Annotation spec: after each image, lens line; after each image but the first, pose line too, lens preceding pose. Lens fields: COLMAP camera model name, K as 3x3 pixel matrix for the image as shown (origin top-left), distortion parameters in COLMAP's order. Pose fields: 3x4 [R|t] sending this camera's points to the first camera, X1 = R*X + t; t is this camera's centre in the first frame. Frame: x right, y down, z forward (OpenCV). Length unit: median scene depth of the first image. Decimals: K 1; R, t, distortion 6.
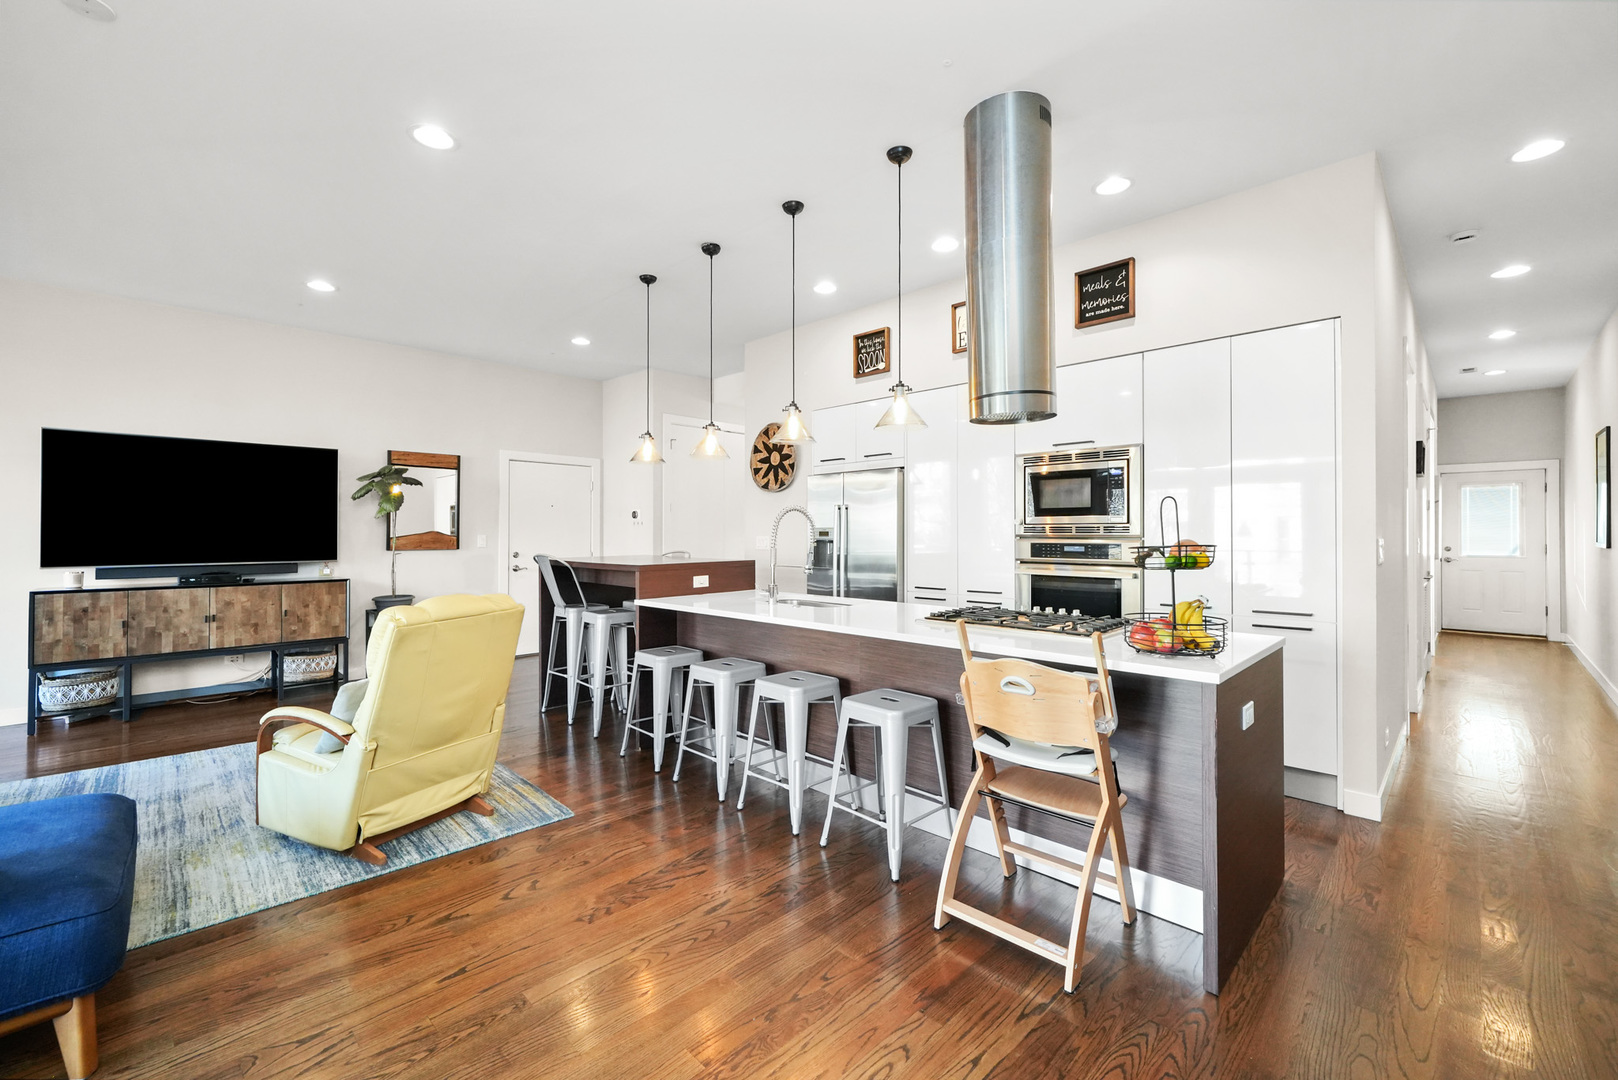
lens RADIAL K [[675.1, 0, 804.8], [0, 675.1, 529.7], [0, 0, 1]] dist [0.000084, 0.000871]
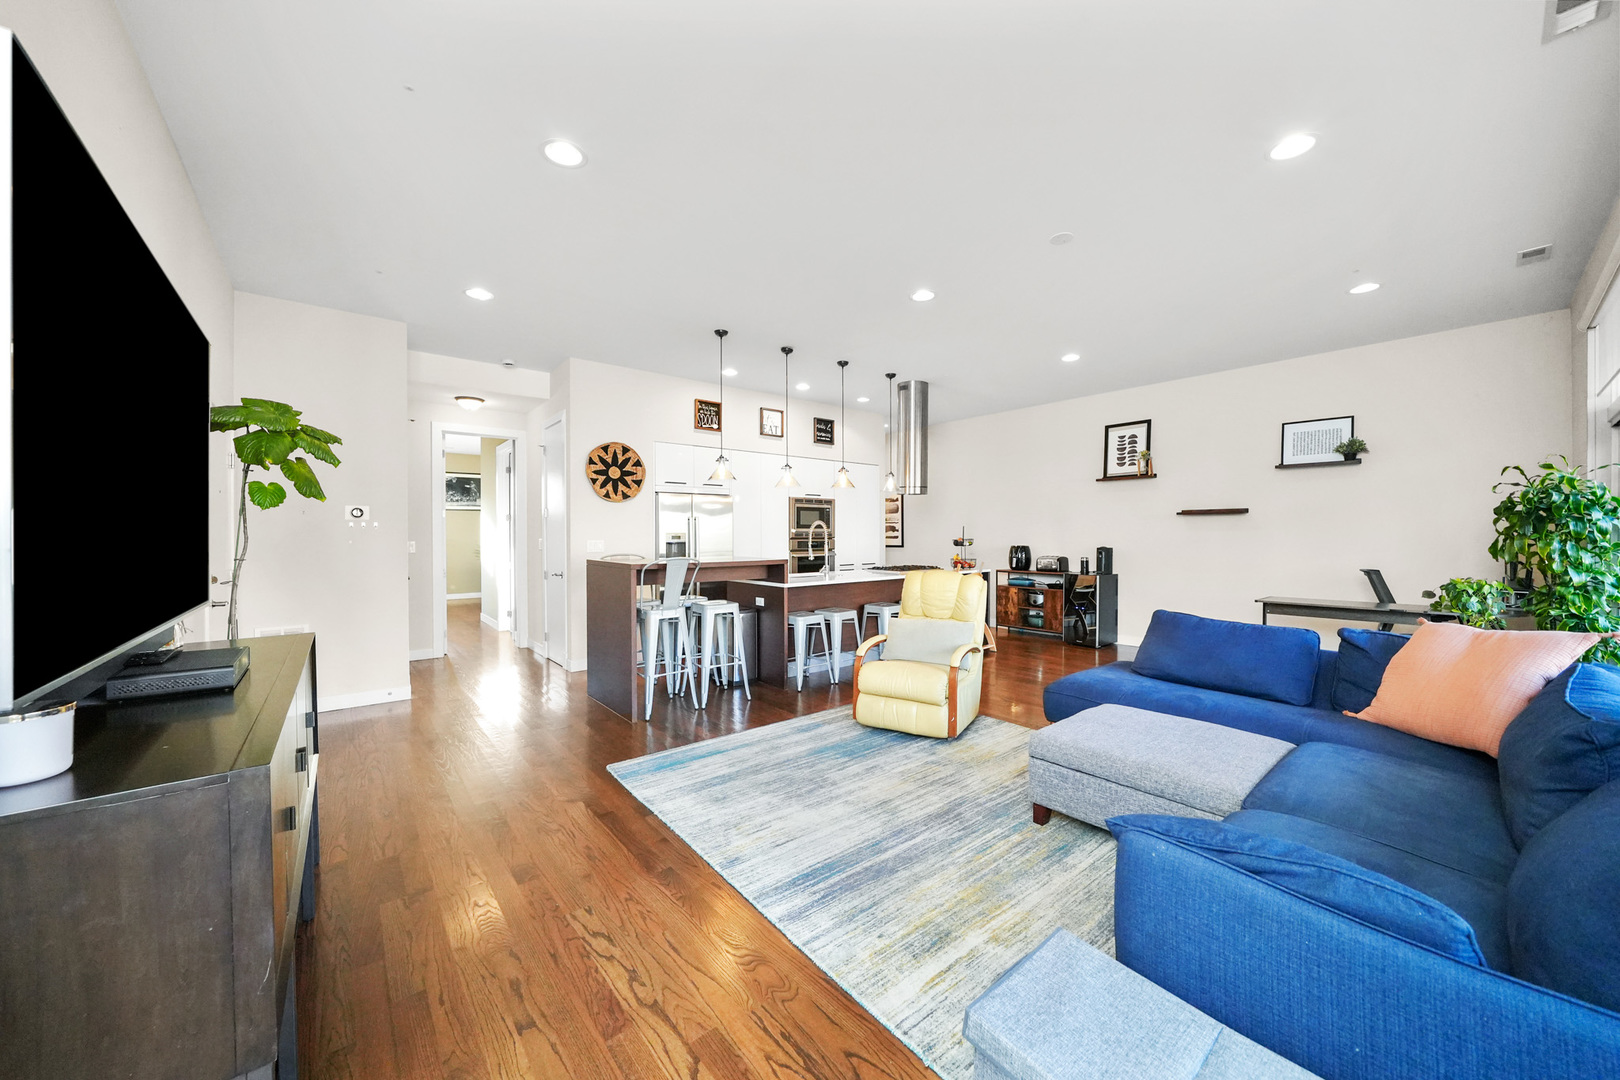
lens RADIAL K [[575.6, 0, 804.4], [0, 575.6, 539.6], [0, 0, 1]] dist [-0.012763, 0.000052]
pose [[0.102094, -0.006419, 0.994754, -1.213754], [-0.001507, 0.999977, 0.006607, 0.002597], [-0.994774, -0.002174, 0.102082, 0.703323]]
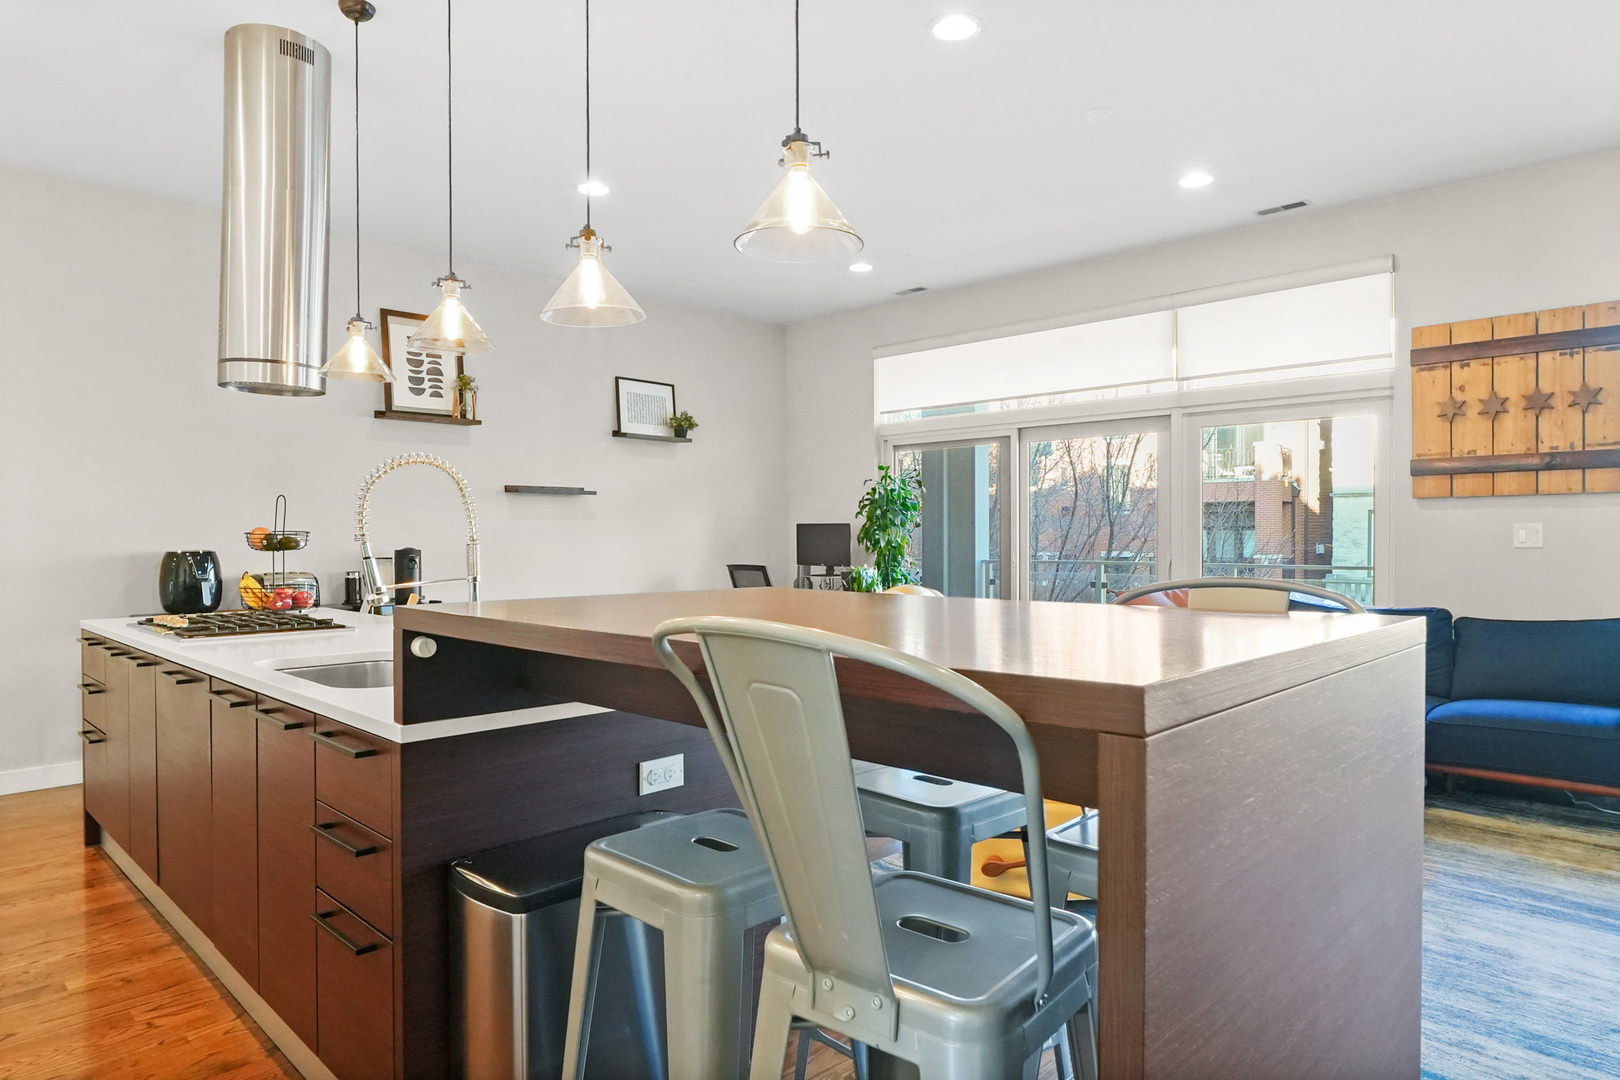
lens RADIAL K [[969.2, 0, 802.8], [0, 969.2, 543.3], [0, 0, 1]] dist [-0.006569, -0.003226]
pose [[-0.999963, 0.006335, -0.005812, -0.220075], [0.006302, 0.999963, 0.005837, 0.018704], [0.005849, 0.005800, -0.999966, 1.331416]]
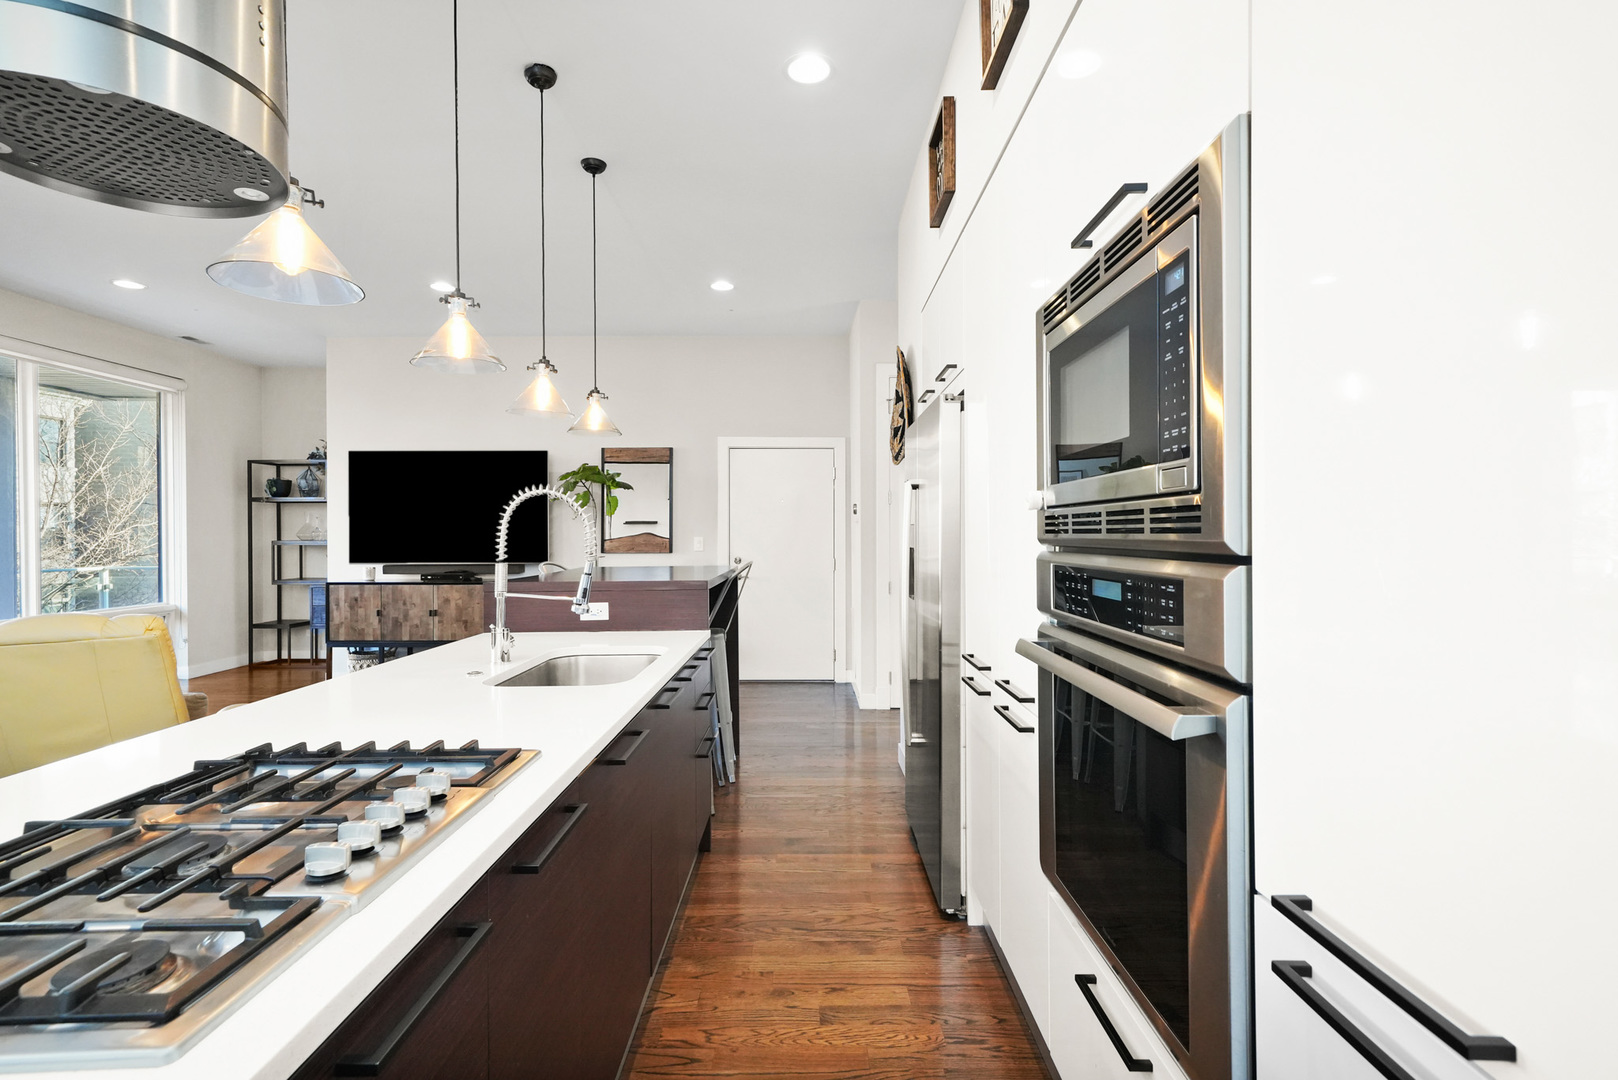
lens RADIAL K [[763.9, 0, 807.5], [0, 763.9, 538.5], [0, 0, 1]] dist [-0.000078, 0.000035]
pose [[0.707174, 0.001864, -0.707037, 0.448823], [0.006077, 0.999944, 0.008715, 0.002856], [0.707014, -0.010460, 0.707122, 0.572216]]
